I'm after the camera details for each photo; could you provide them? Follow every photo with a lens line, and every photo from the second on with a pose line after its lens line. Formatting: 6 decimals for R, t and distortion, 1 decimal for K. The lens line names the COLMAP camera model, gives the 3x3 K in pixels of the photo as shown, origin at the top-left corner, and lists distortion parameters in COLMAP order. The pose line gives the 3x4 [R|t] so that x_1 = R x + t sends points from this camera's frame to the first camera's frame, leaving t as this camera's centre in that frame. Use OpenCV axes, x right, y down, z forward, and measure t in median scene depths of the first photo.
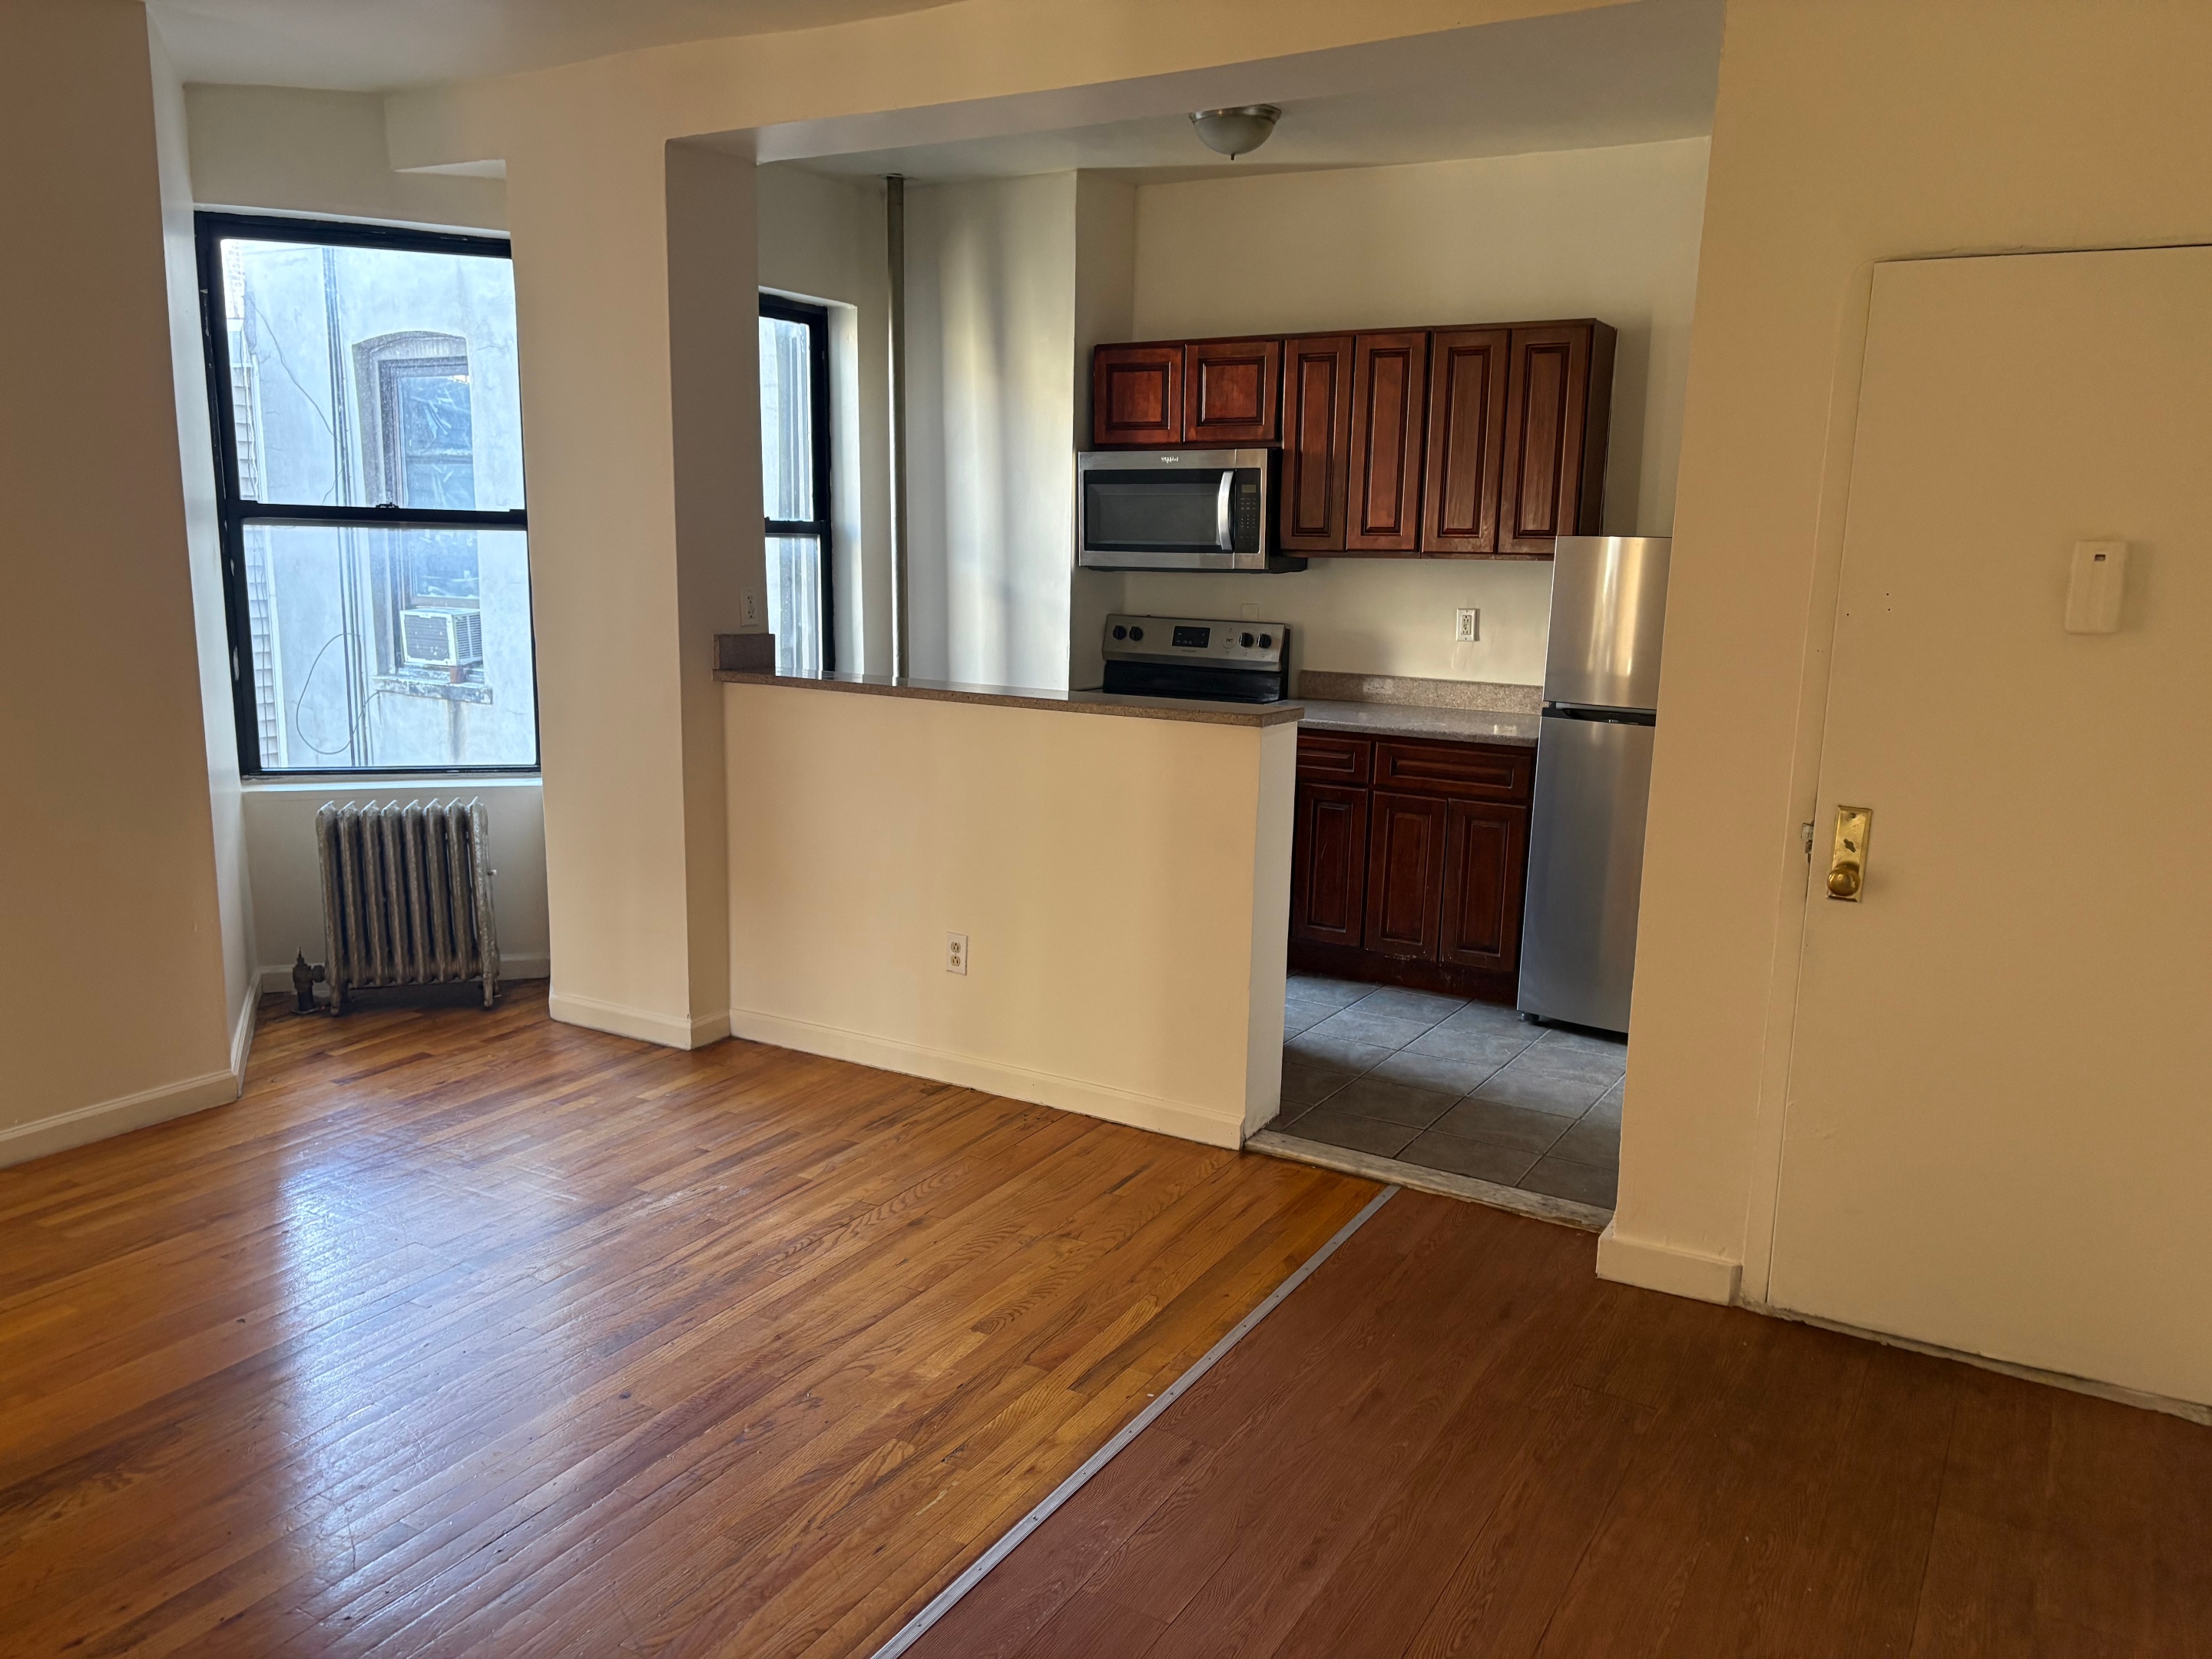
lens RADIAL K [[1630.1, 0, 1106.0], [0, 1630.1, 829.5], [0, 0, 1]] dist [0.059470, -0.001796]
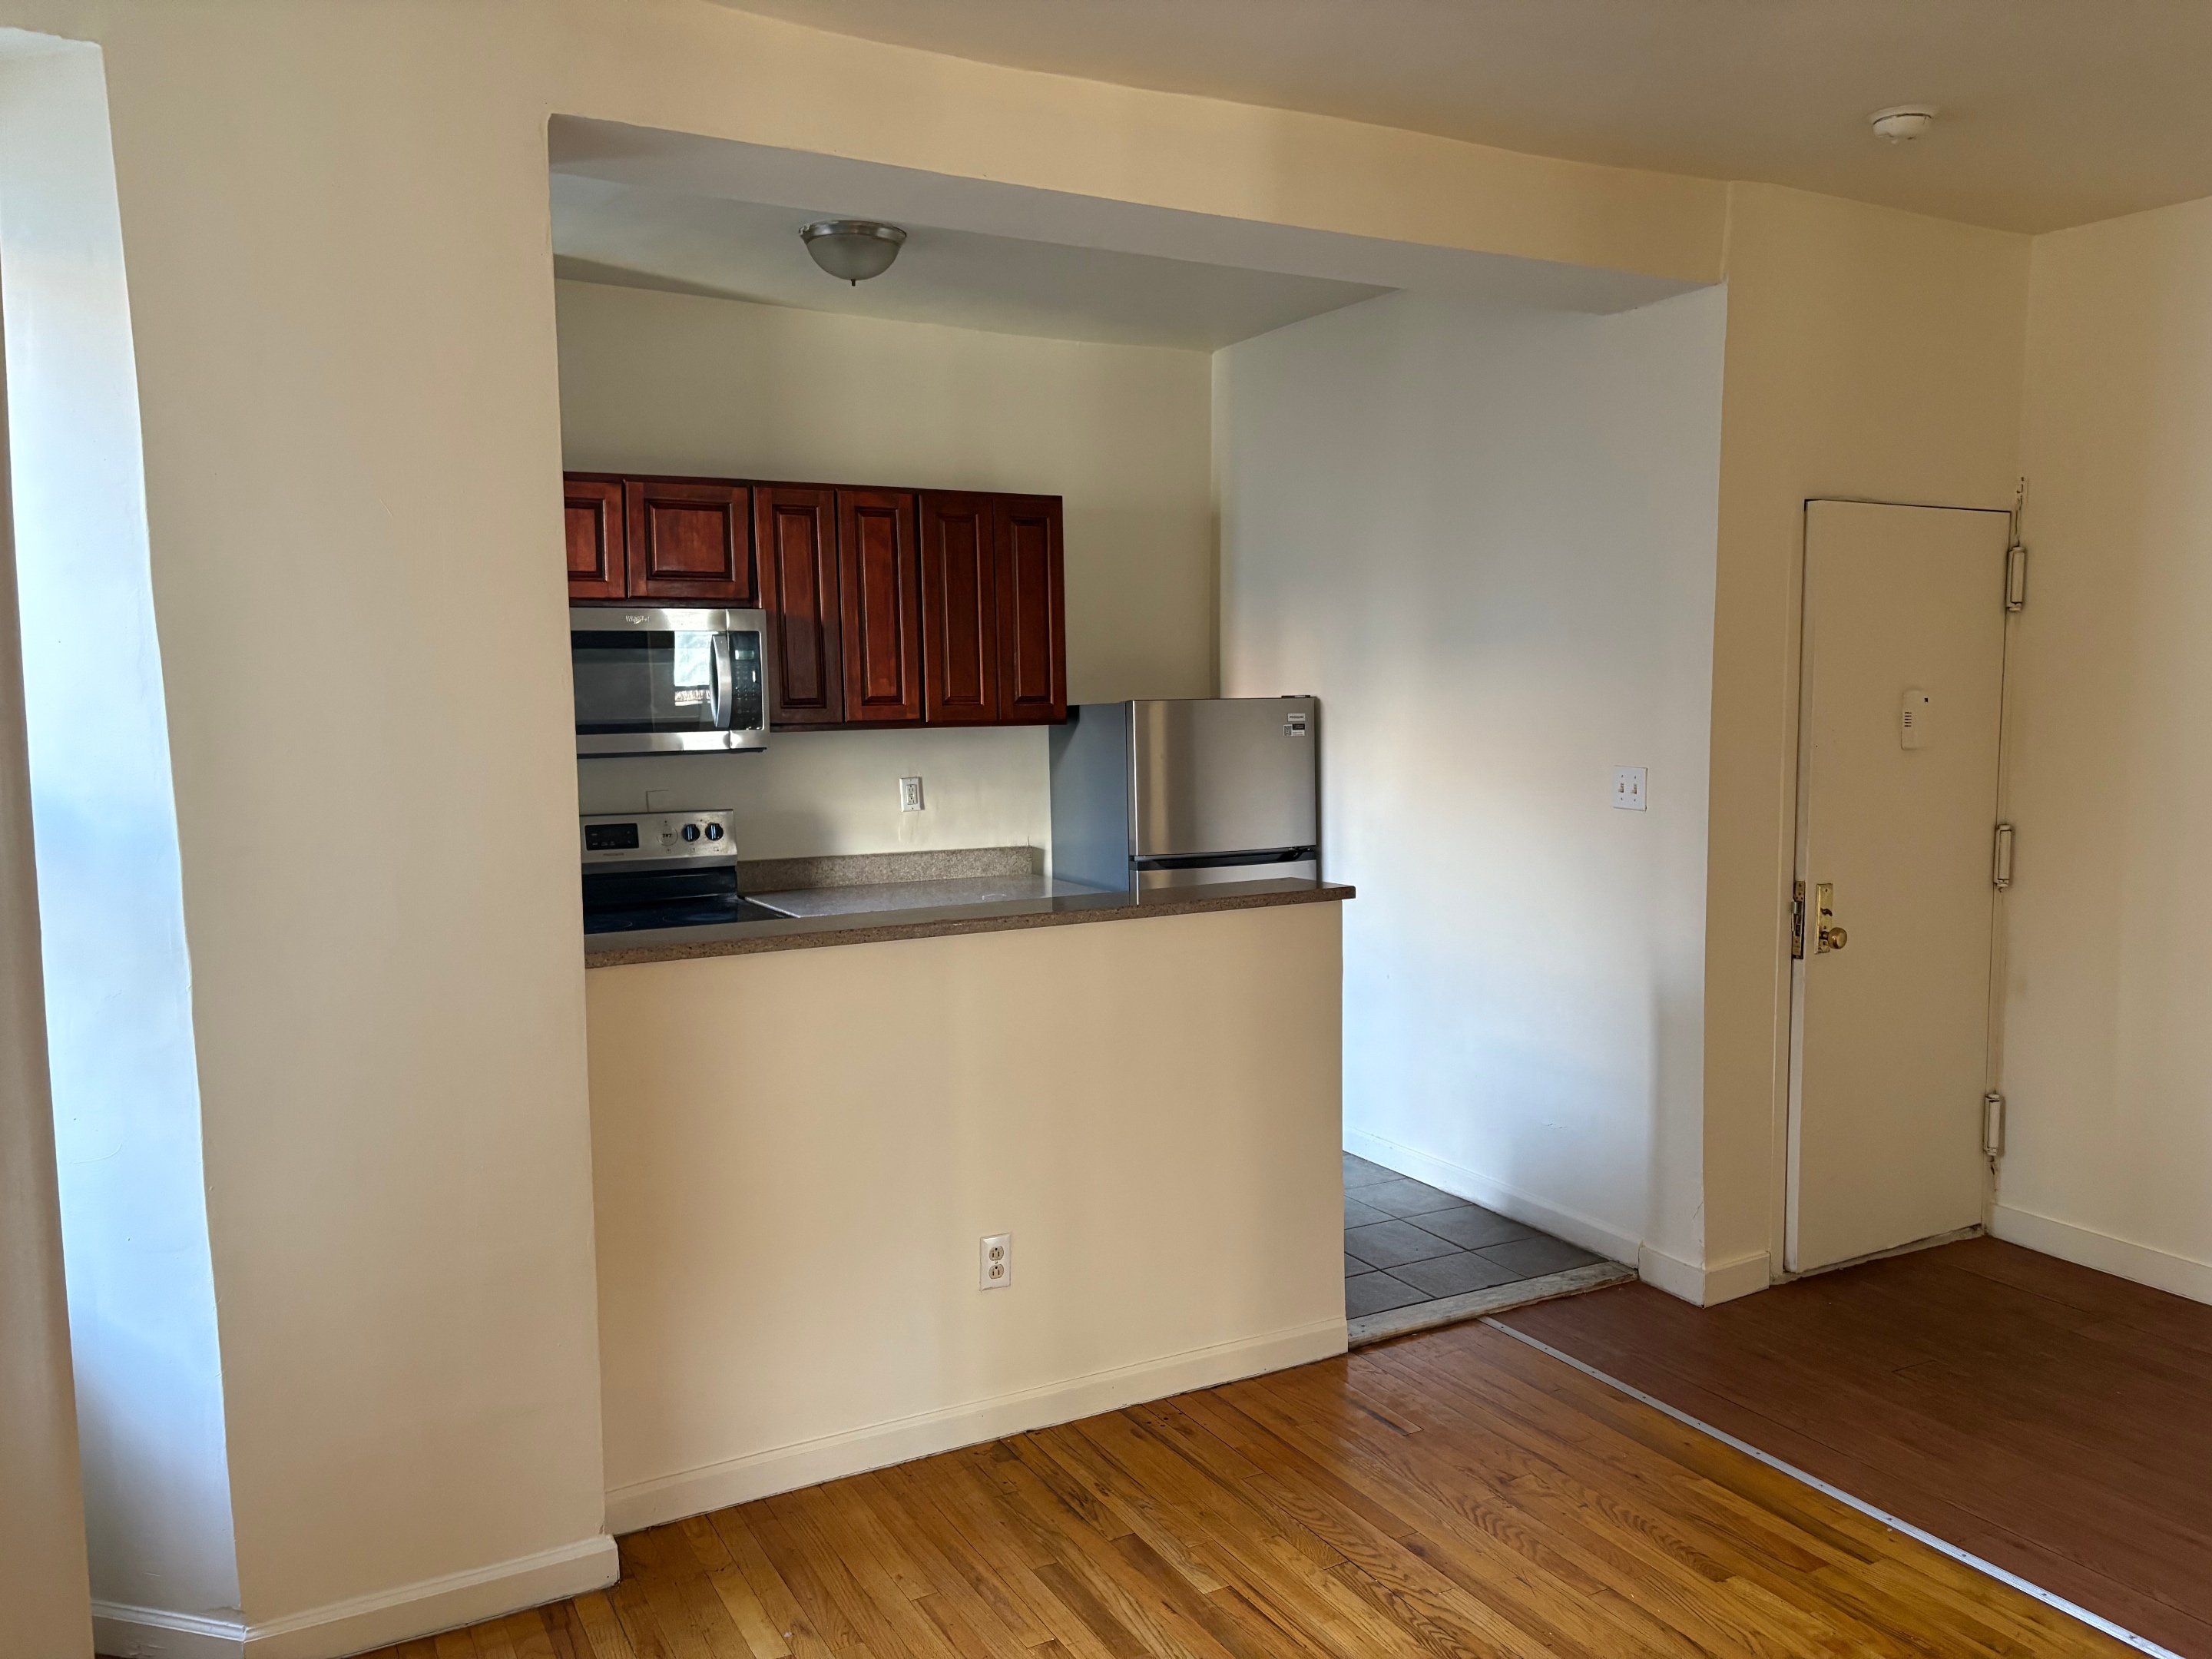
lens RADIAL K [[1646.4, 0, 1106.0], [0, 1646.4, 829.5], [0, 0, 1]] dist [0.032354, -0.002905]
pose [[0.512784, -0.099885, 0.852687, -0.566517], [0.172279, 0.984978, 0.011778, -0.099856], [-0.841055, 0.140860, 0.522289, 0.419387]]
